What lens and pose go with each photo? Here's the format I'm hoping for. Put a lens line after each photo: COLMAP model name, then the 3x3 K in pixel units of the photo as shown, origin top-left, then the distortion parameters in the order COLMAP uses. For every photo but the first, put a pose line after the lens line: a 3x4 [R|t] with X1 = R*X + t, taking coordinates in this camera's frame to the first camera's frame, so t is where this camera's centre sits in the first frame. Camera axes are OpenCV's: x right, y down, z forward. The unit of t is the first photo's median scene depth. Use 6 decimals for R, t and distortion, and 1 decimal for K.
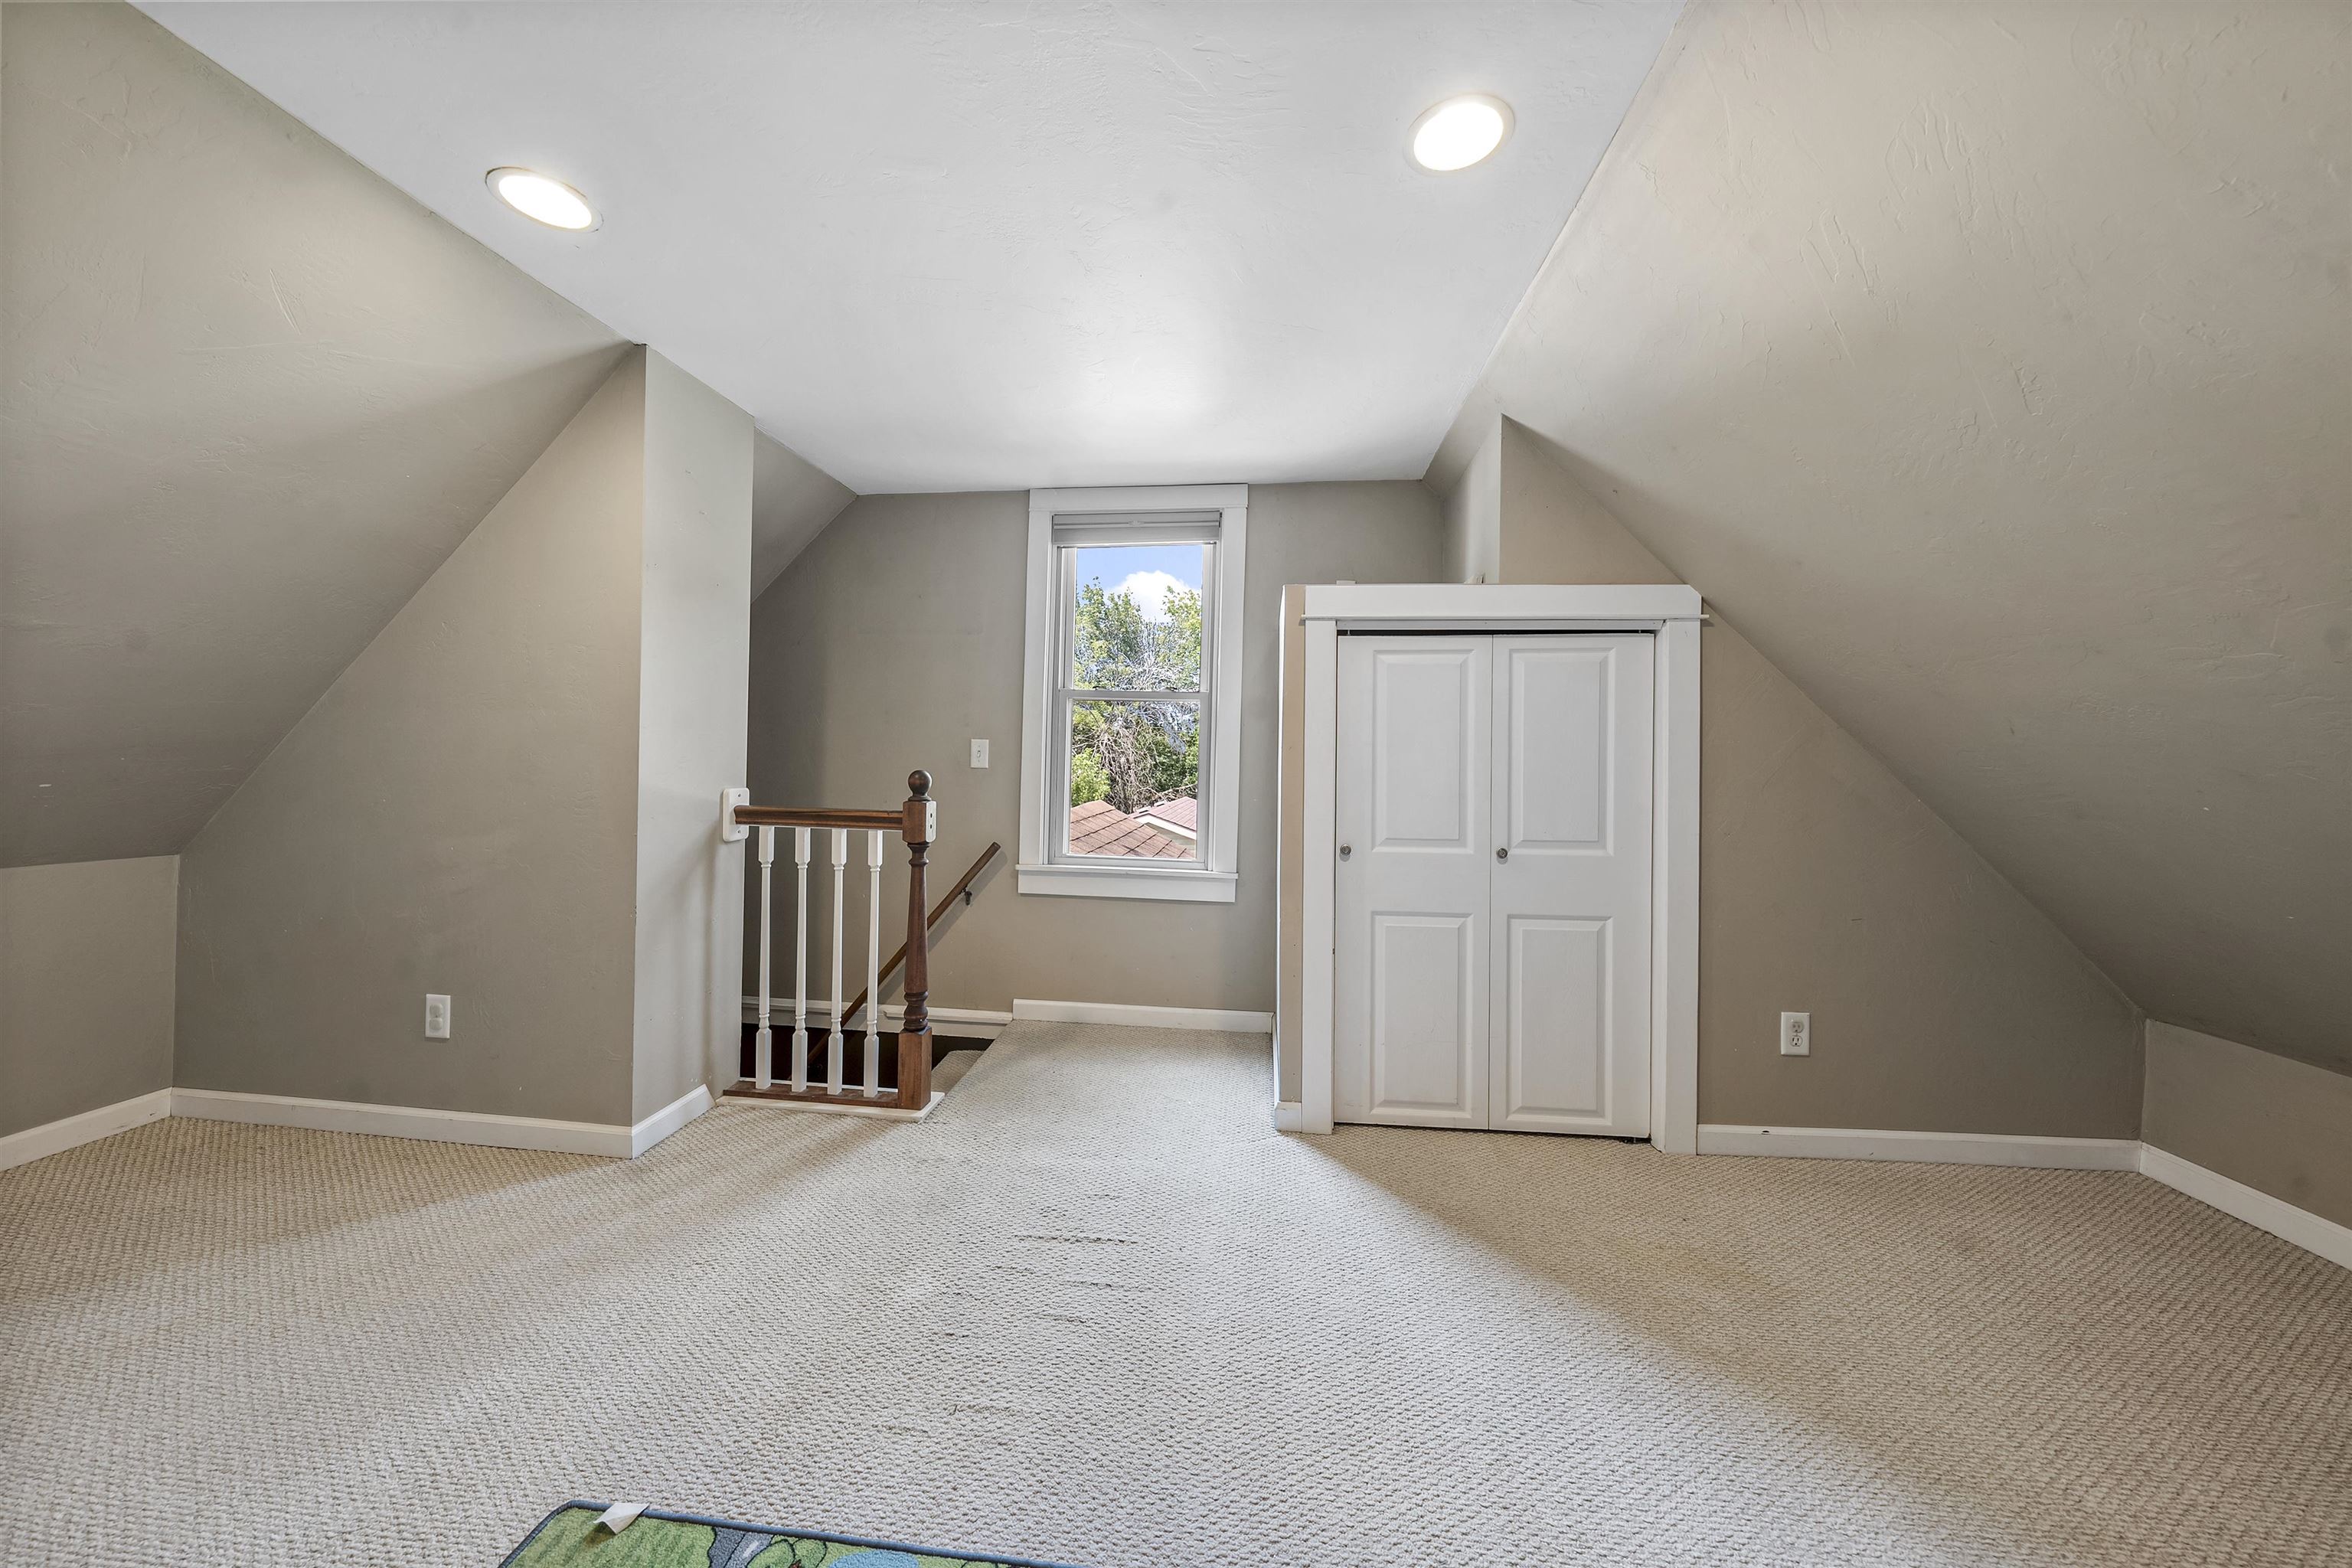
lens RADIAL K [[818.5, 0, 1167.9], [0, 818.5, 774.9], [0, 0, 1]] dist [0.001422, -0.000034]
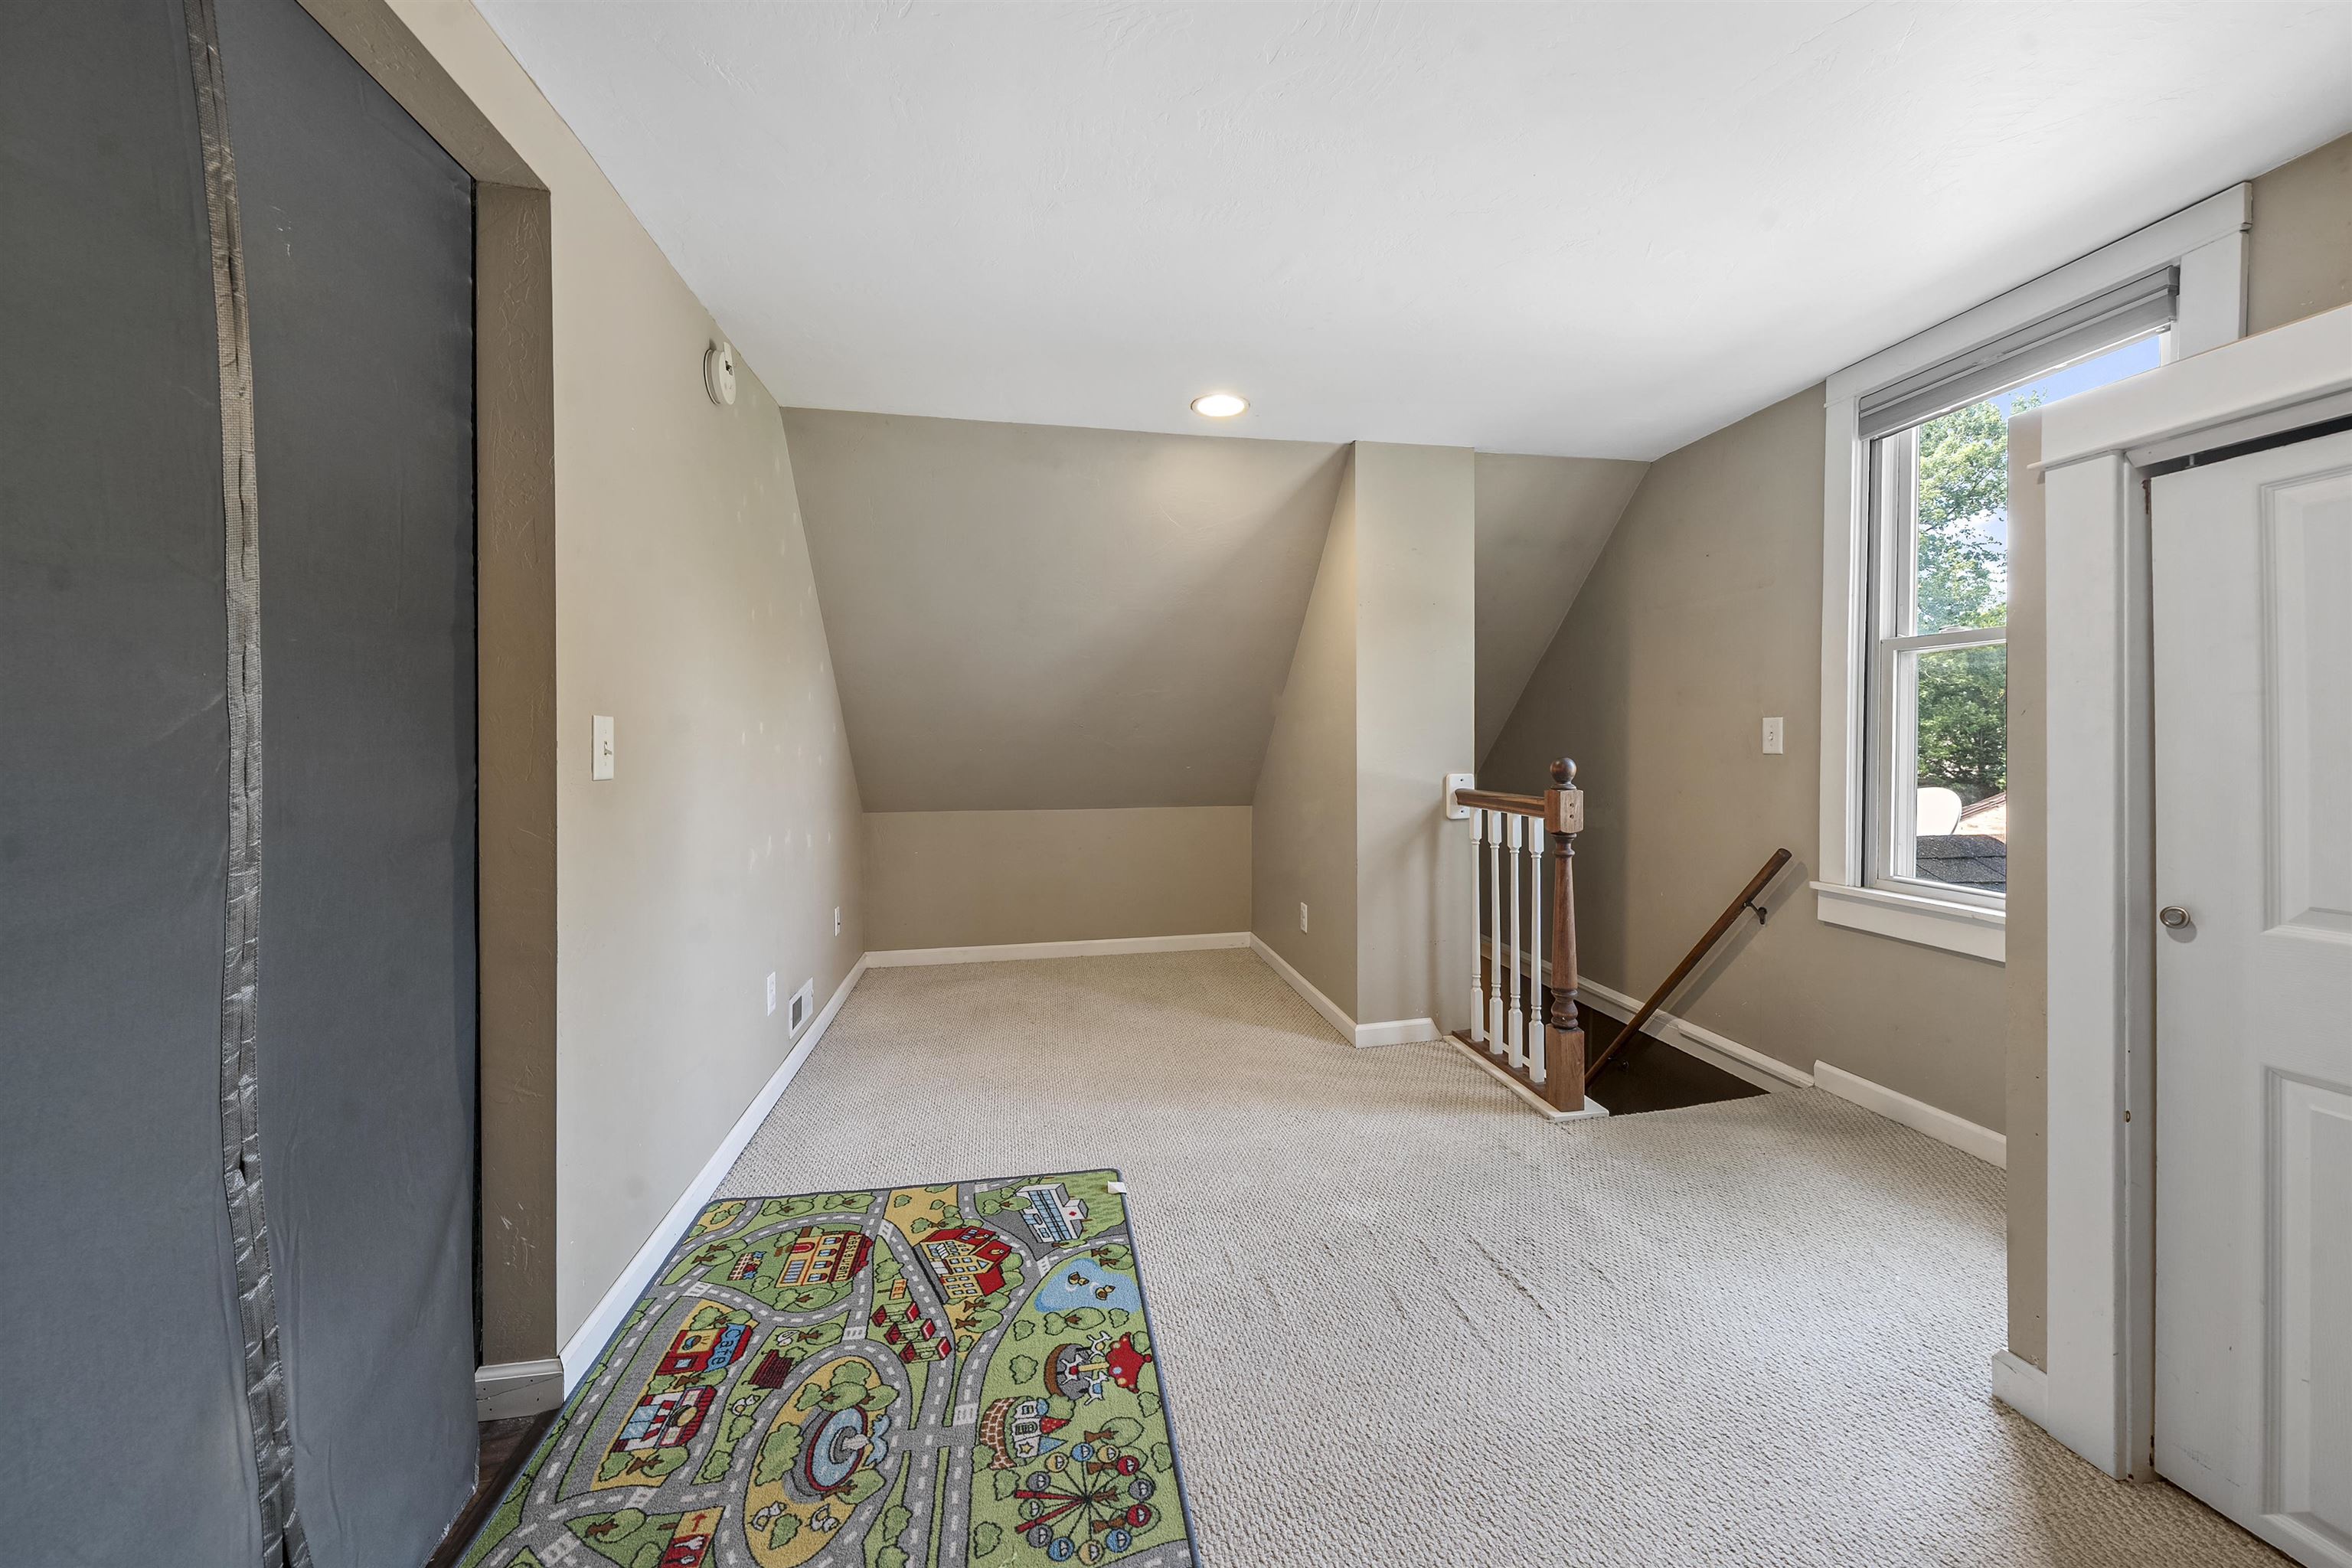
lens RADIAL K [[818.5, 0, 1177.2], [0, 818.5, 763.0], [0, 0, 1]] dist [0.001422, -0.000034]
pose [[0.296386, 0.000274, -0.955068, 0.499786], [-0.001969, 0.999998, -0.000324, 0.002013], [0.955066, 0.001976, 0.296386, 0.295492]]
